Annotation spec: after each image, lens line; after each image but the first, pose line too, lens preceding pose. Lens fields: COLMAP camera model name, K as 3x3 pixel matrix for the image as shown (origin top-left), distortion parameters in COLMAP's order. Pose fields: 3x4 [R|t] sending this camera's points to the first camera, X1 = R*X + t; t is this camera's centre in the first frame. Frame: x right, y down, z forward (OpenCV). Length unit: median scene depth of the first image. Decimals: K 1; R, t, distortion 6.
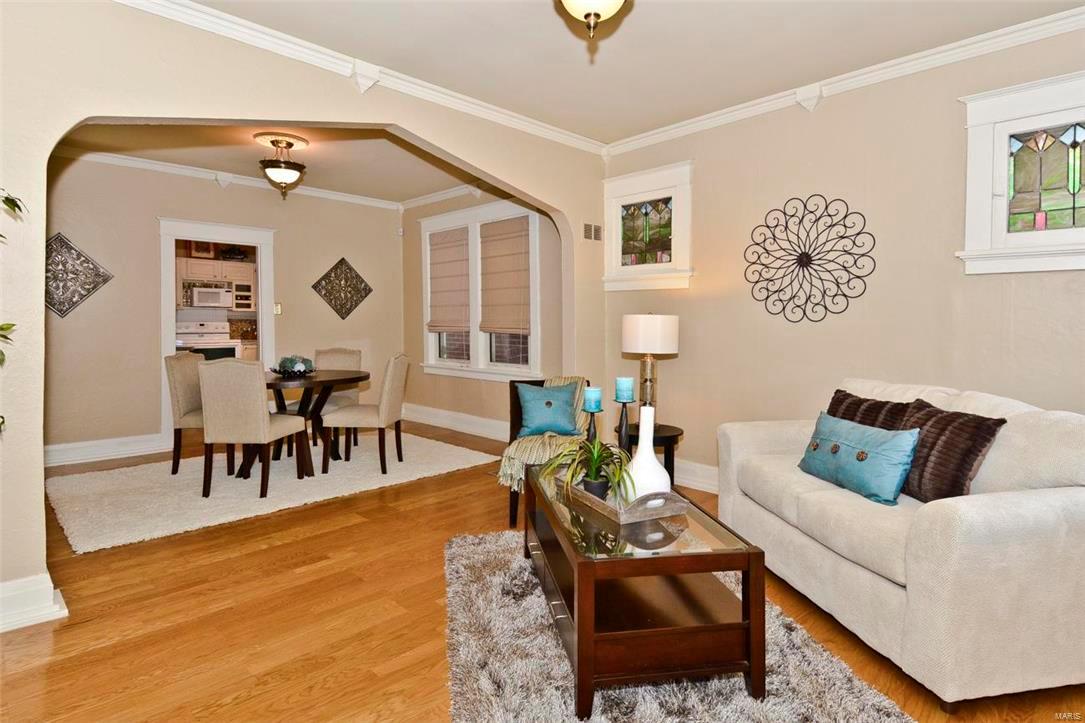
lens RADIAL K [[562.1, 0, 559.3], [0, 562.1, 346.6], [0, 0, 1]] dist [0.046778, -0.023467]
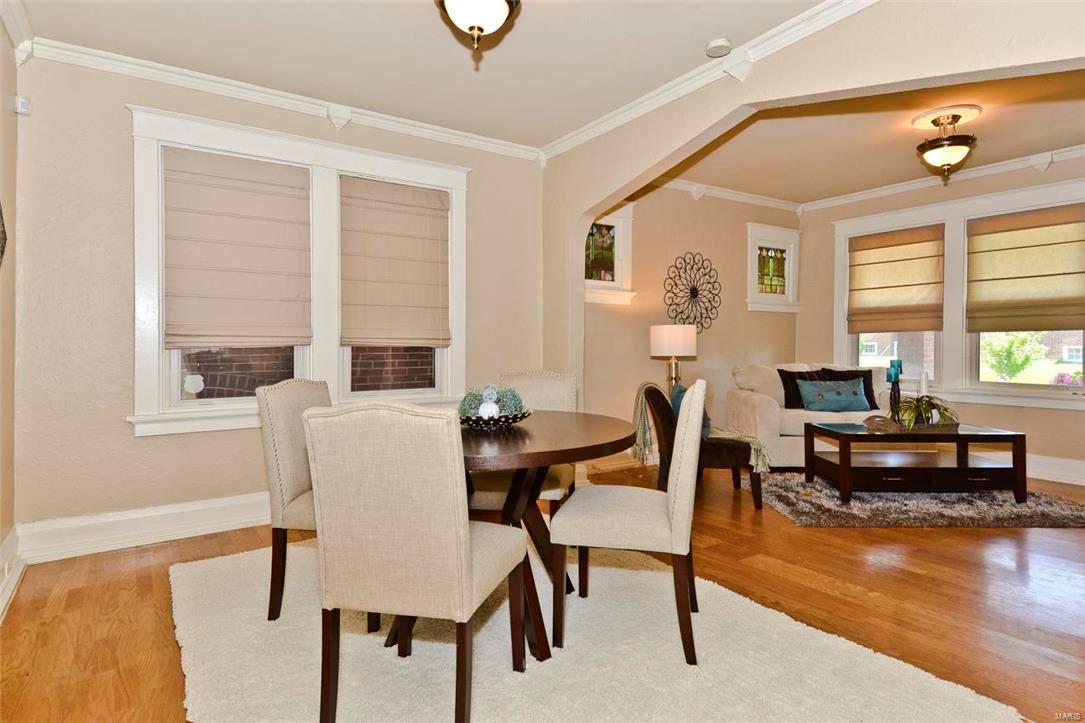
lens RADIAL K [[562.1, 0, 567.8], [0, 562.1, 346.3], [0, 0, 1]] dist [0.046778, -0.023467]
pose [[0.219622, -0.000748, 0.975585, -1.122925], [0.045461, 0.998921, -0.009468, -0.009555], [-0.974525, 0.046430, 0.219419, 0.983538]]
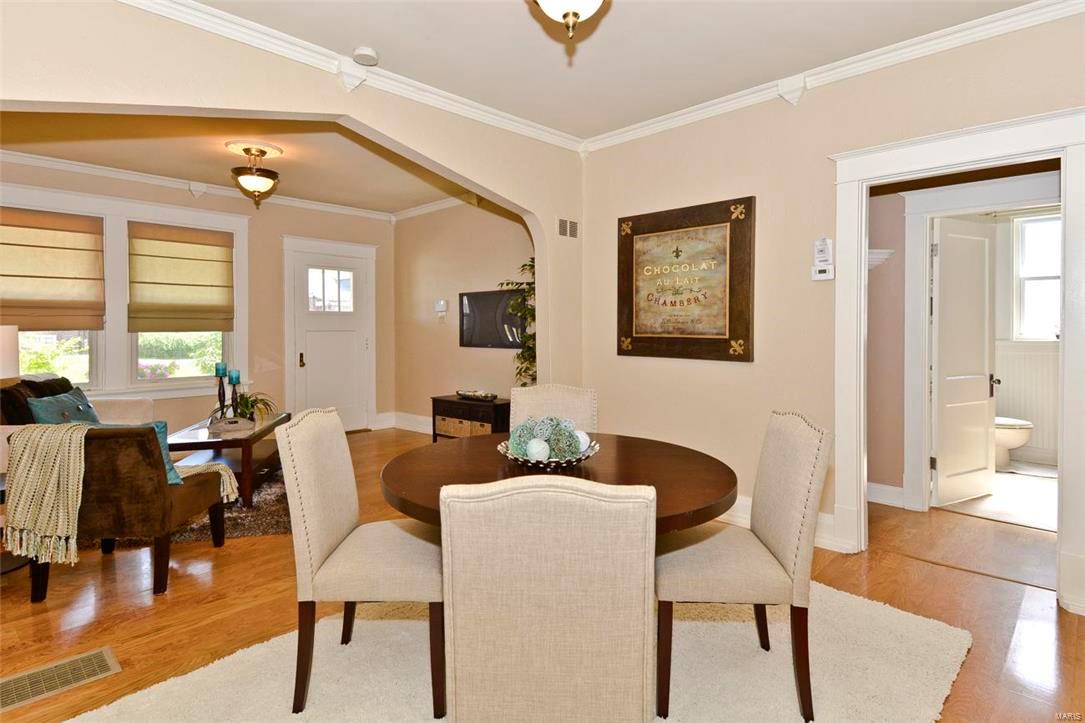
lens RADIAL K [[562.1, 0, 538.4], [0, 562.1, 331.0], [0, 0, 1]] dist [0.046778, -0.023467]
pose [[-0.999255, 0.012173, 0.036637, -0.592615], [0.013675, 0.999064, 0.041040, -0.060606], [-0.036103, 0.041510, -0.998486, 1.726771]]
